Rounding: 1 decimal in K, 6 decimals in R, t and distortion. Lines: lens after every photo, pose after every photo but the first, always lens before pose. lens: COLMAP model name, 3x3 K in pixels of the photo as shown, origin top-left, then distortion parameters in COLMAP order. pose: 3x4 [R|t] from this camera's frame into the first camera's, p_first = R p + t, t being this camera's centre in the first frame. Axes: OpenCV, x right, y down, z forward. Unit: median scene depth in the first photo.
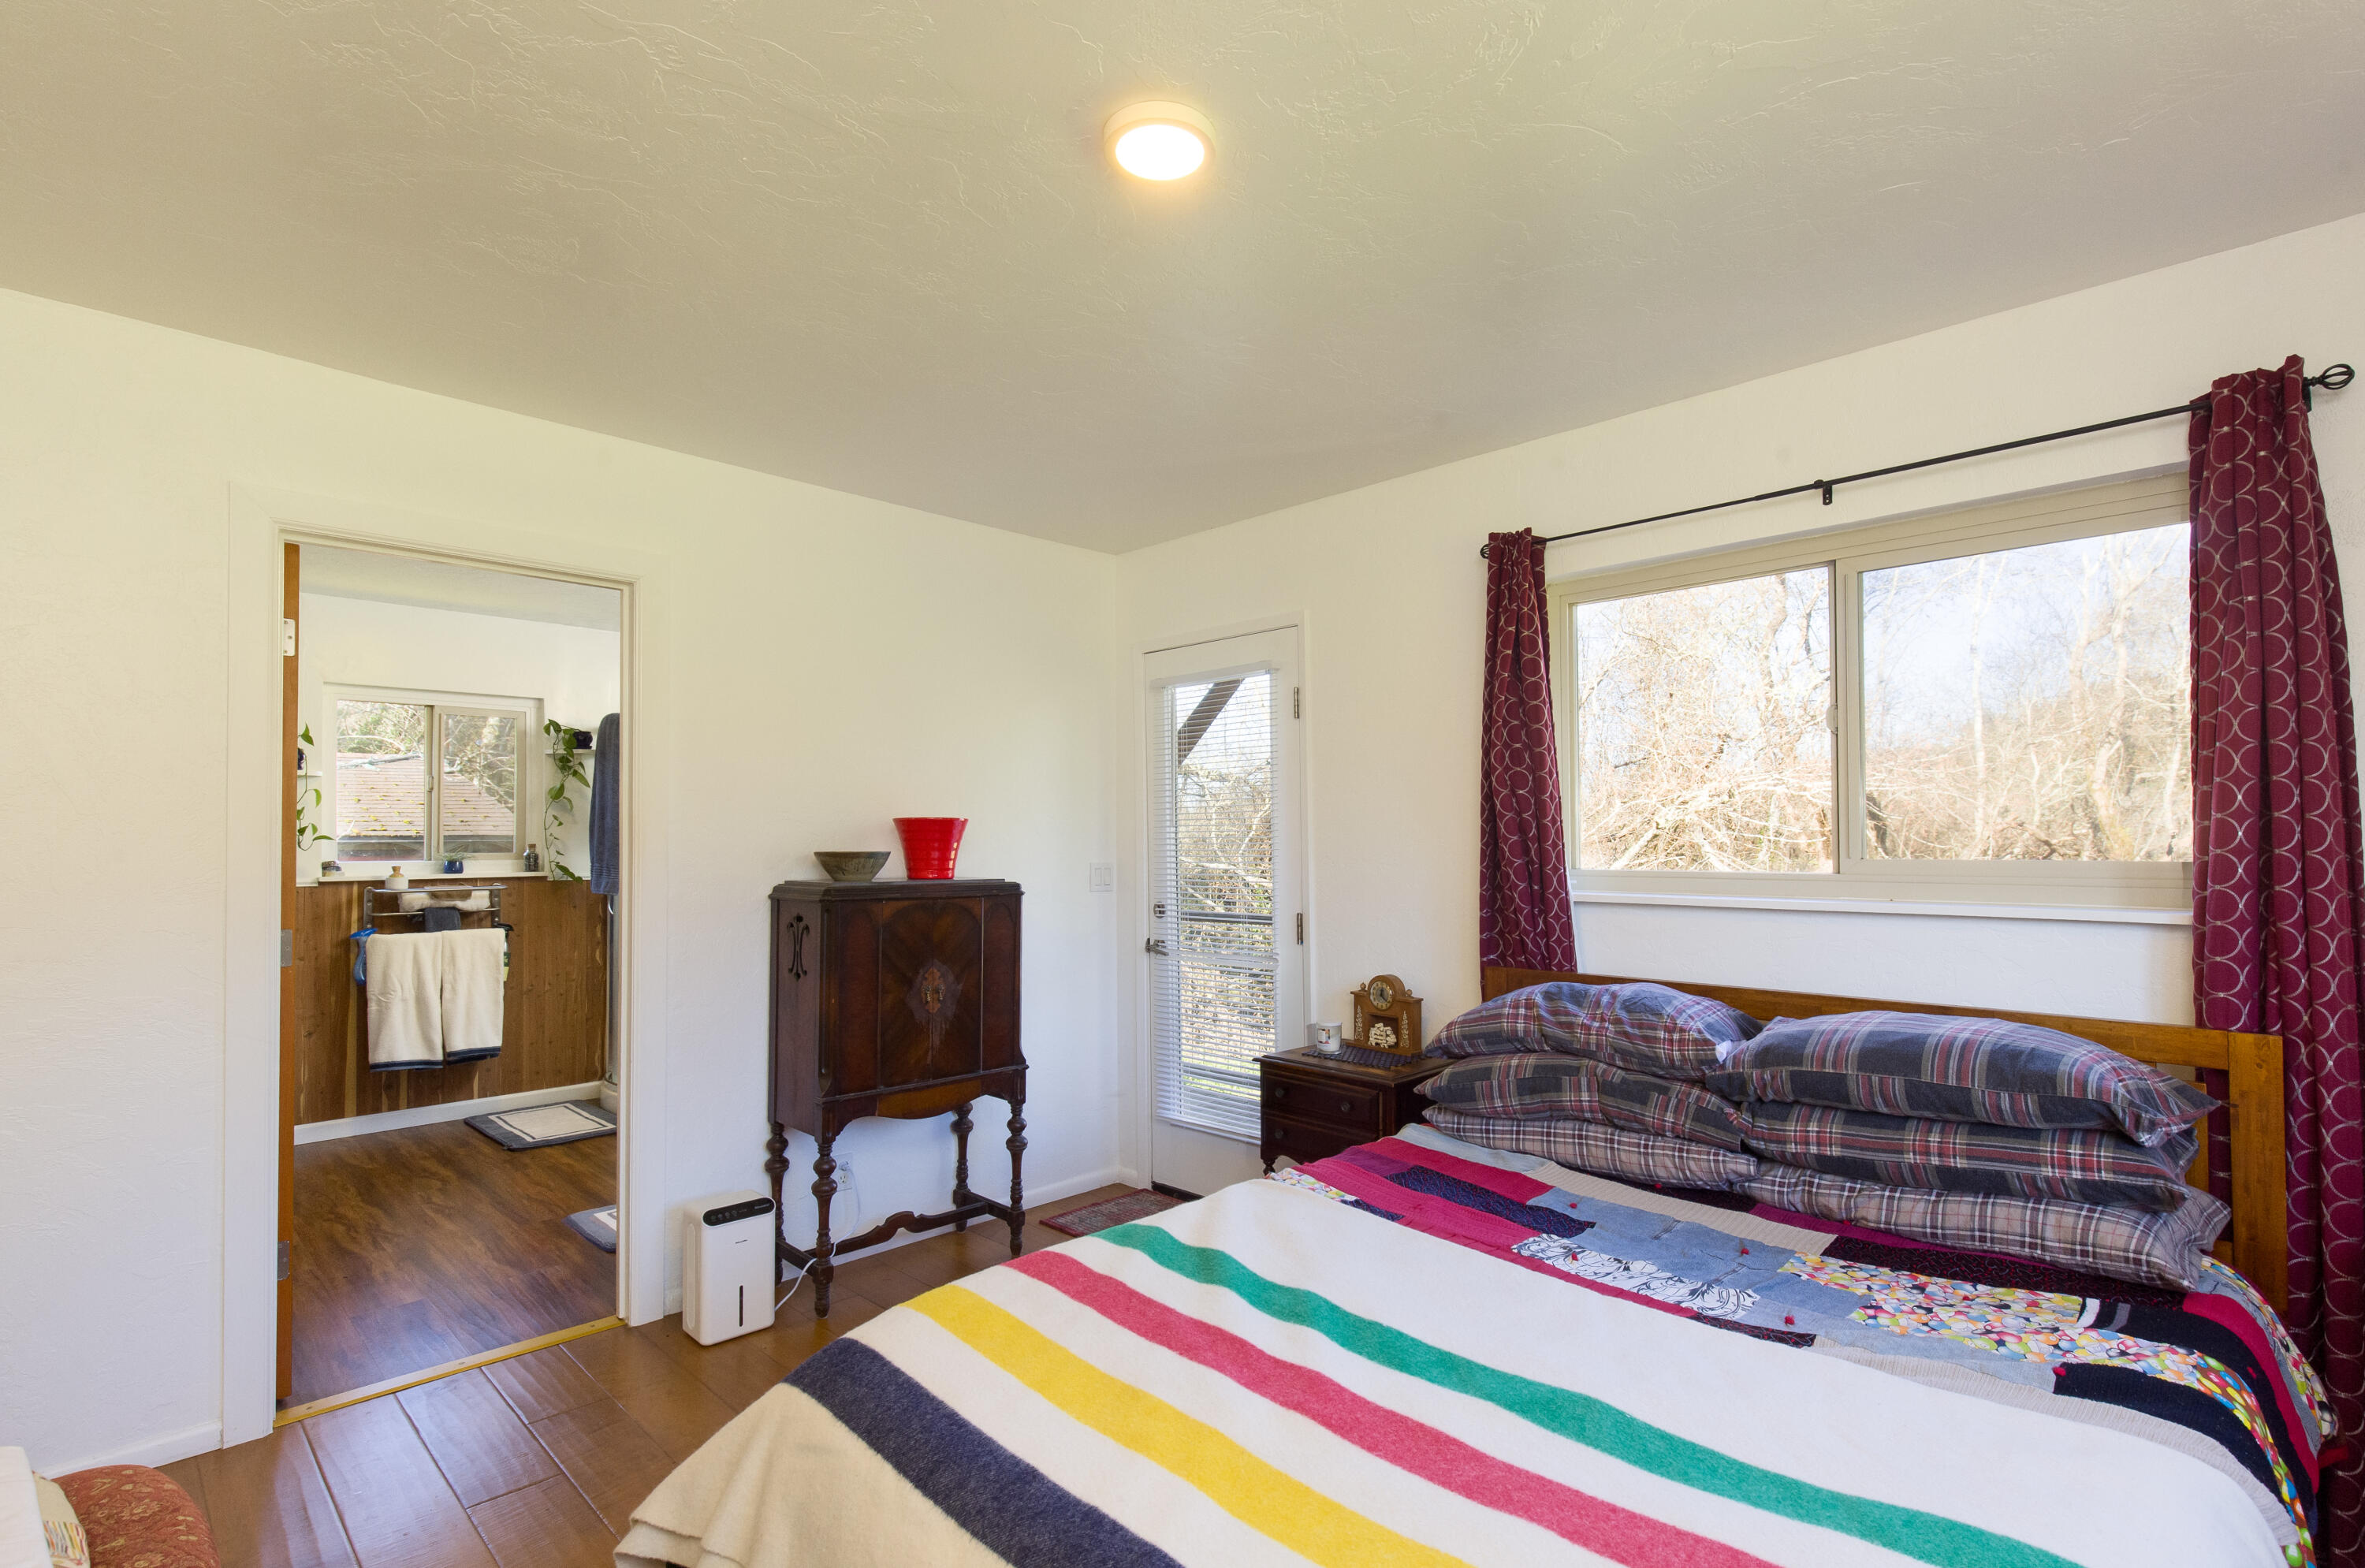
lens RADIAL K [[1080.0, 0, 1183.9], [0, 1080.0, 831.8], [0, 0, 1]] dist [0.003149, -0.001233]
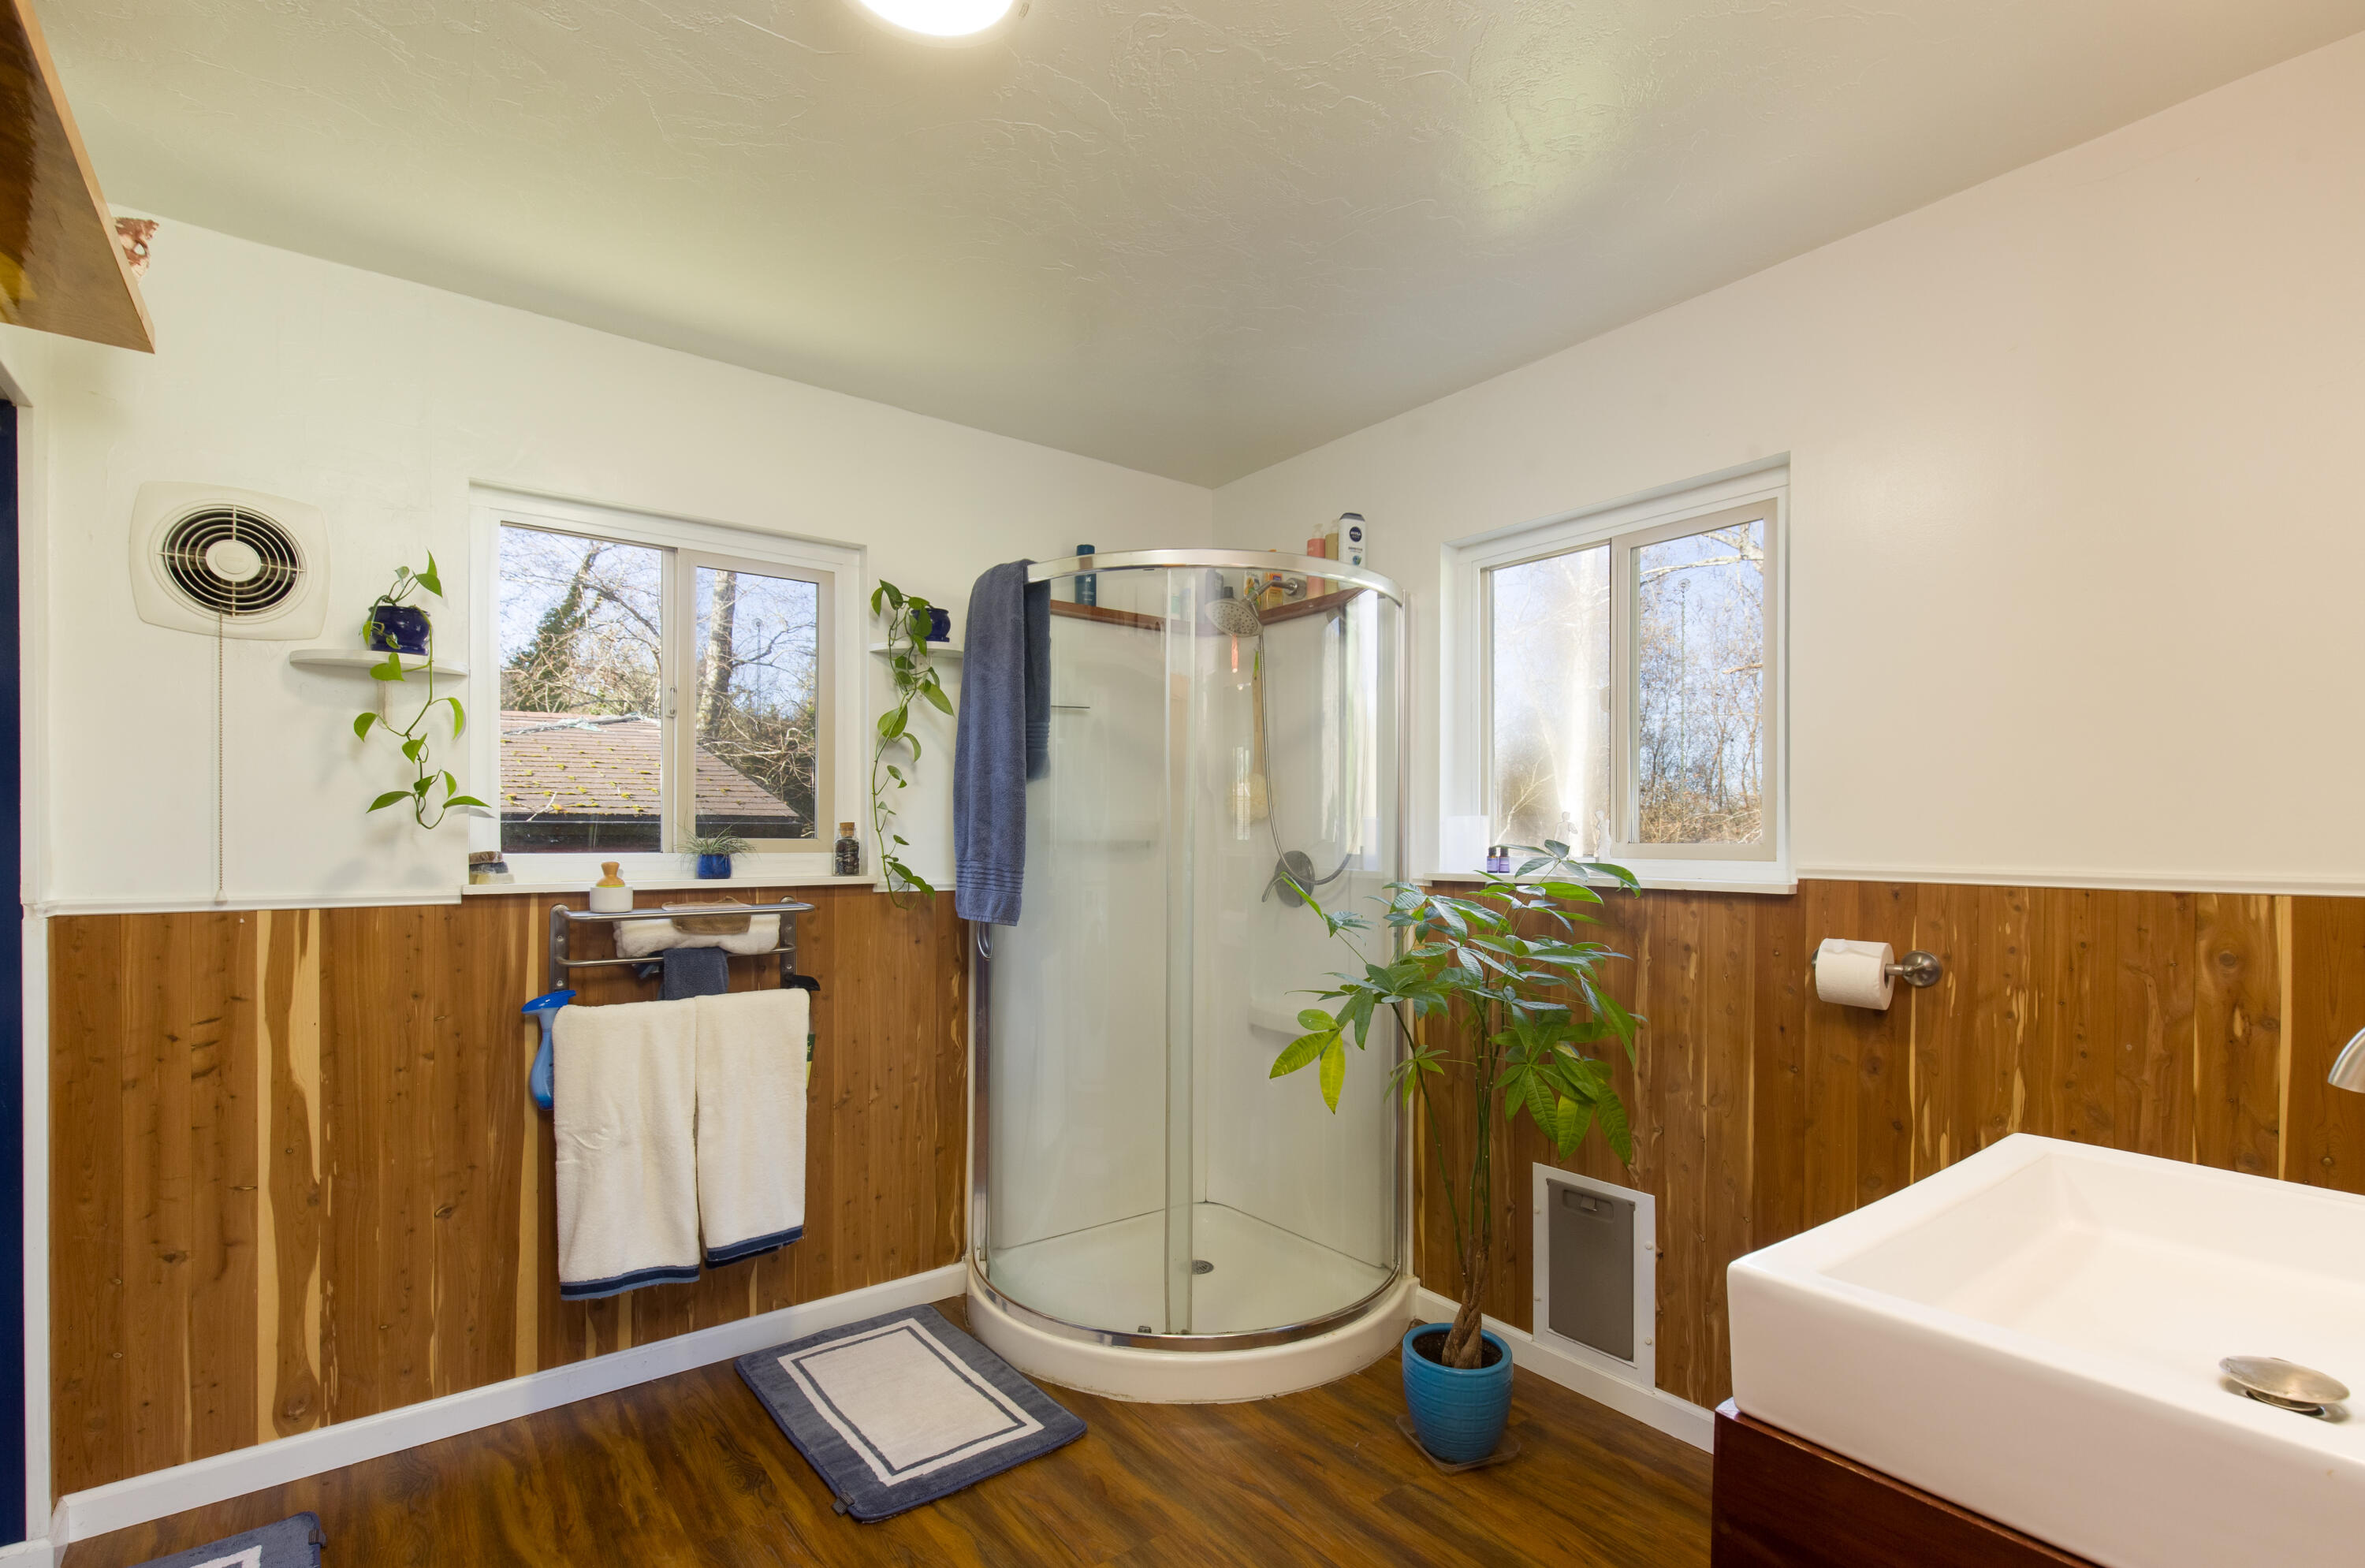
lens RADIAL K [[1080.0, 0, 1188.5], [0, 1080.0, 843.6], [0, 0, 1]] dist [0.003149, -0.001233]
pose [[0.990190, 0.006874, -0.139556, -0.395412], [-0.004933, 0.999886, 0.014251, 0.014199], [0.139638, -0.013423, 0.990112, 0.544623]]
